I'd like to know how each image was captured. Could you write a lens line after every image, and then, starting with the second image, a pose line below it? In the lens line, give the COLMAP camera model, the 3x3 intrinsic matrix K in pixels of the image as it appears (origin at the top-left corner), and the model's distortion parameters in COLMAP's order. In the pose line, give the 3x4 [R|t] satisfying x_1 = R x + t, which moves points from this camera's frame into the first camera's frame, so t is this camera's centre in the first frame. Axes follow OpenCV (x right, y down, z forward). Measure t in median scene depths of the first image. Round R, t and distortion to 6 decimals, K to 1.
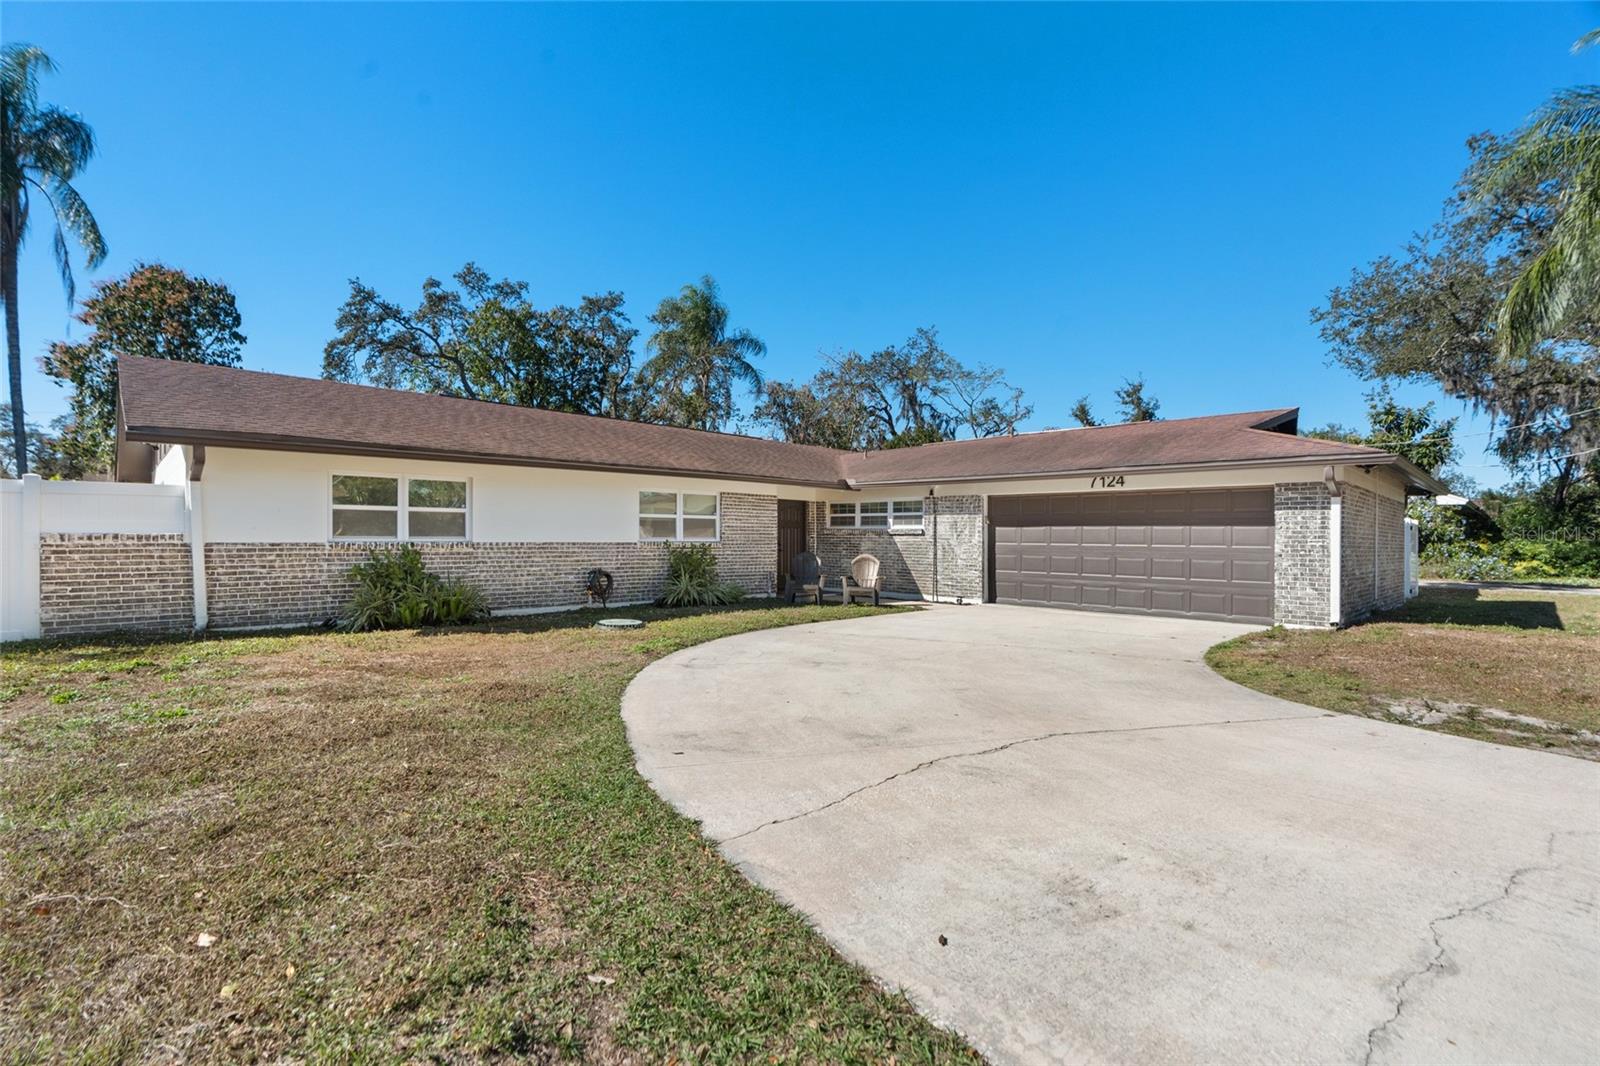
lens RADIAL K [[726.9, 0, 797.1], [0, 726.9, 535.5], [0, 0, 1]] dist [-0.008426, 0.003862]
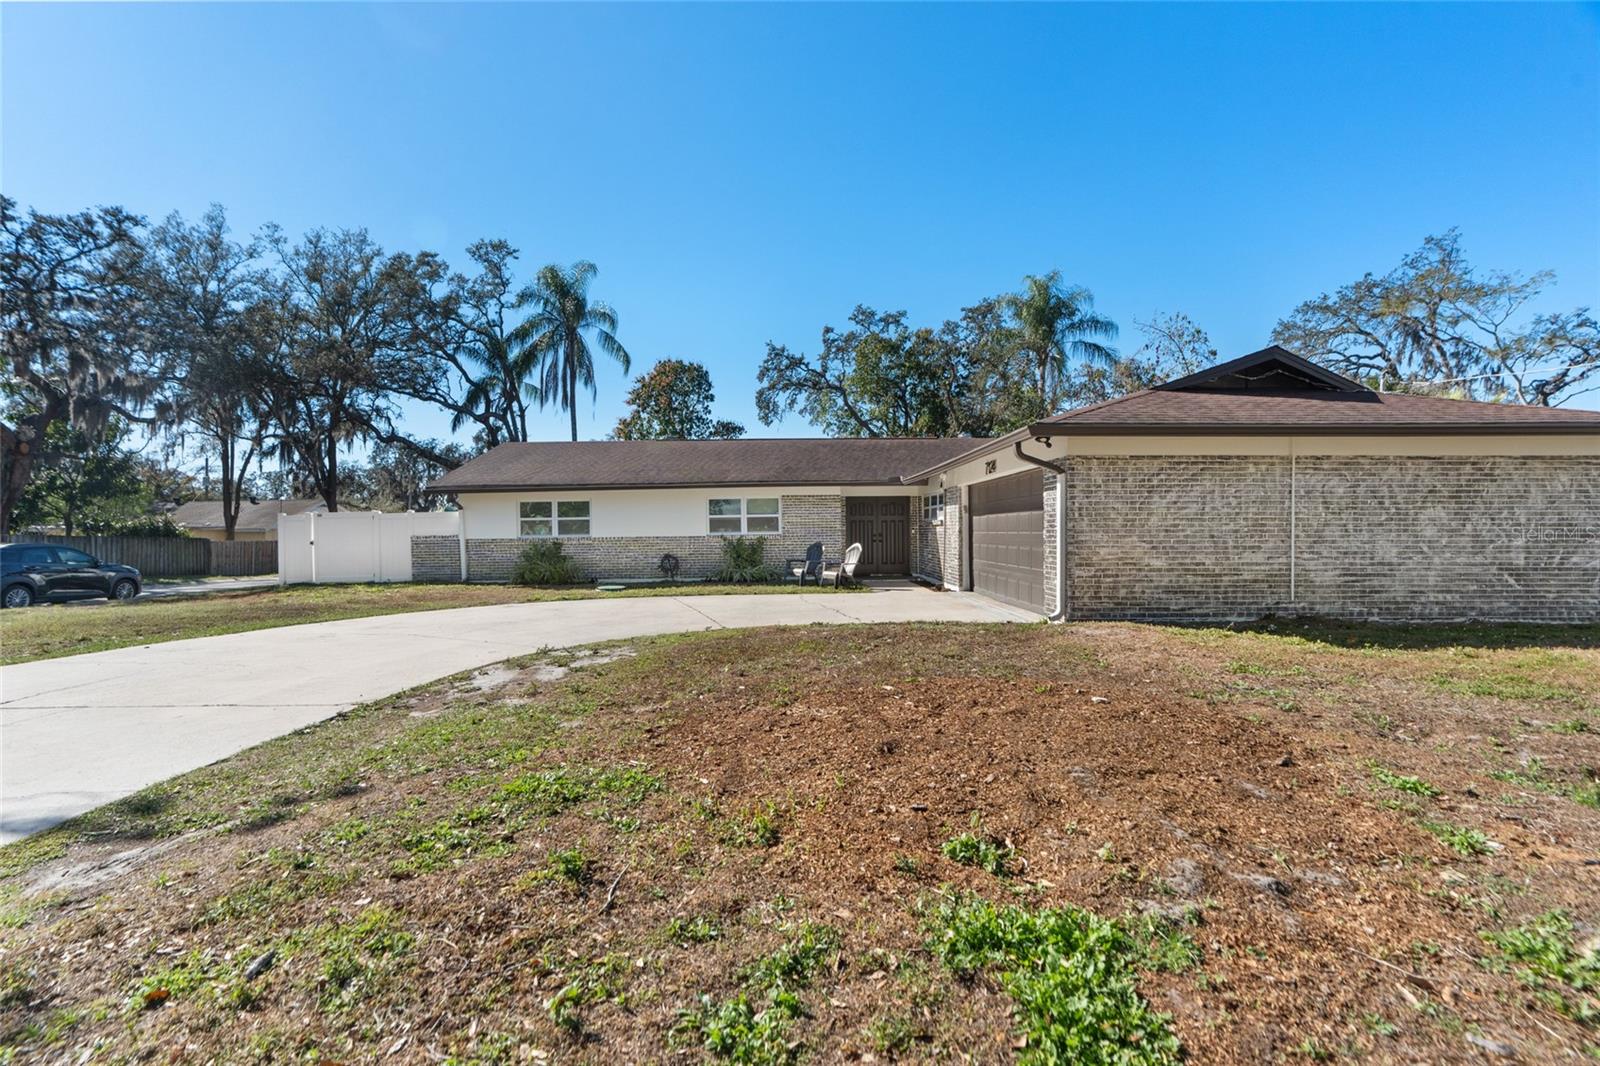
lens RADIAL K [[726.9, 0, 791.7], [0, 726.9, 536.7], [0, 0, 1]] dist [-0.008426, 0.003862]
pose [[0.731757, -0.010931, -0.681478, 0.637250], [0.018973, 0.999811, 0.004336, 0.005976], [0.681302, -0.016102, 0.731825, 0.065033]]
